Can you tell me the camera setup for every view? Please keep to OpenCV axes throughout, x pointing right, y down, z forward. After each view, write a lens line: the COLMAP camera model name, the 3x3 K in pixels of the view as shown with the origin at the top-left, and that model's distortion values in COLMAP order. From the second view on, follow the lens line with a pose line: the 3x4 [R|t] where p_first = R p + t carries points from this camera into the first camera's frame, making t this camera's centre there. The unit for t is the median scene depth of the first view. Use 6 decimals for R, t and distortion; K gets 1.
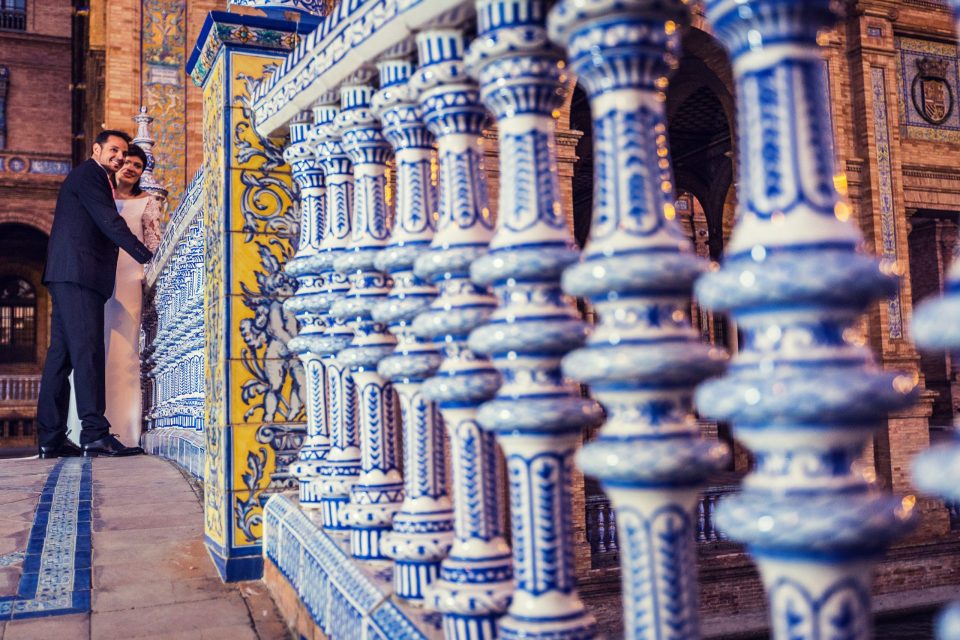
lens RADIAL K [[960.0, 0, 476.9], [0, 960.0, 310.3], [0, 0, 1]] dist [0.003770, 0.000000]
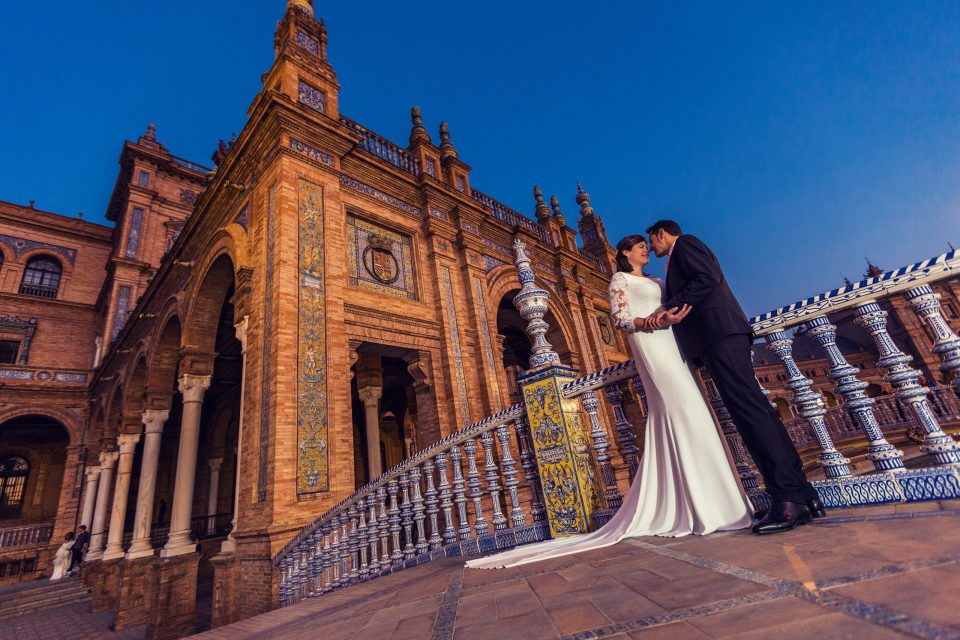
lens RADIAL K [[420.7, 0, 474.3], [0, 420.7, 317.5], [0, 0, 1]] dist [0.005600, -0.003055]
pose [[0.912528, 0.046477, 0.406365, -0.133383], [0.081076, 0.953255, -0.291088, 0.010677], [-0.400898, 0.298573, 0.866103, 0.119575]]
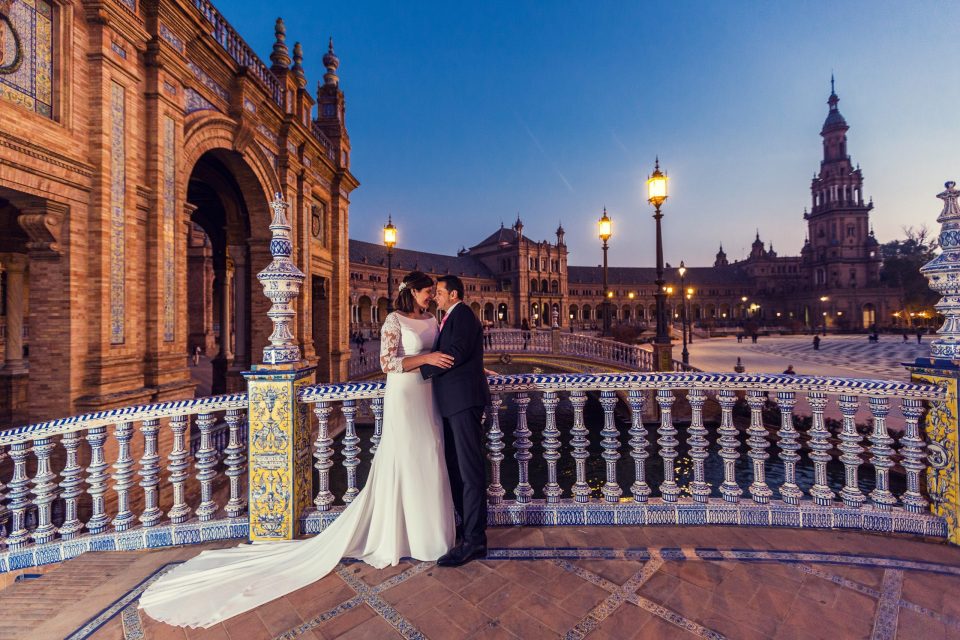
lens RADIAL K [[420.7, 0, 469.8], [0, 420.7, 315.9], [0, 0, 1]] dist [0.005600, -0.003055]
pose [[0.421234, 0.040261, 0.906058, -0.141869], [-0.089860, 0.995951, -0.002479, -0.020791], [-0.902490, -0.080374, 0.423146, 0.130494]]
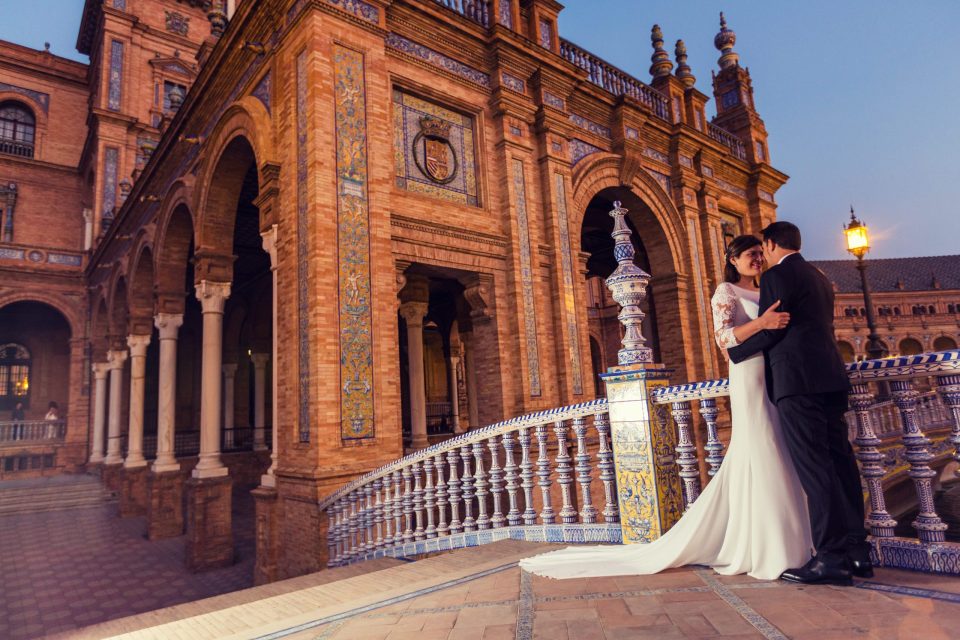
lens RADIAL K [[569.7, 0, 475.1], [0, 569.7, 316.3], [0, 0, 1]] dist [0.001086, -0.004698]
pose [[0.952965, 0.023410, 0.302174, -0.145777], [0.001425, 0.996655, -0.081706, -0.007232], [-0.303076, 0.078294, 0.949745, 0.097846]]
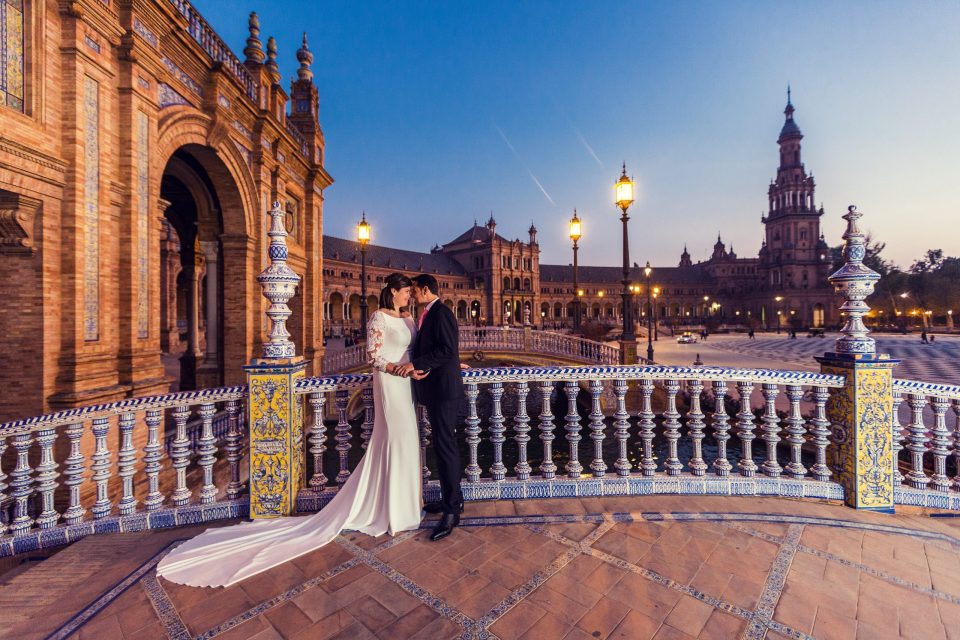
lens RADIAL K [[420.7, 0, 469.4], [0, 420.7, 316.0], [0, 0, 1]] dist [0.005600, -0.003055]
pose [[0.362371, 0.035786, 0.931347, -0.153548], [-0.094177, 0.995554, -0.001610, -0.021165], [-0.927264, -0.087128, 0.364130, 0.127452]]
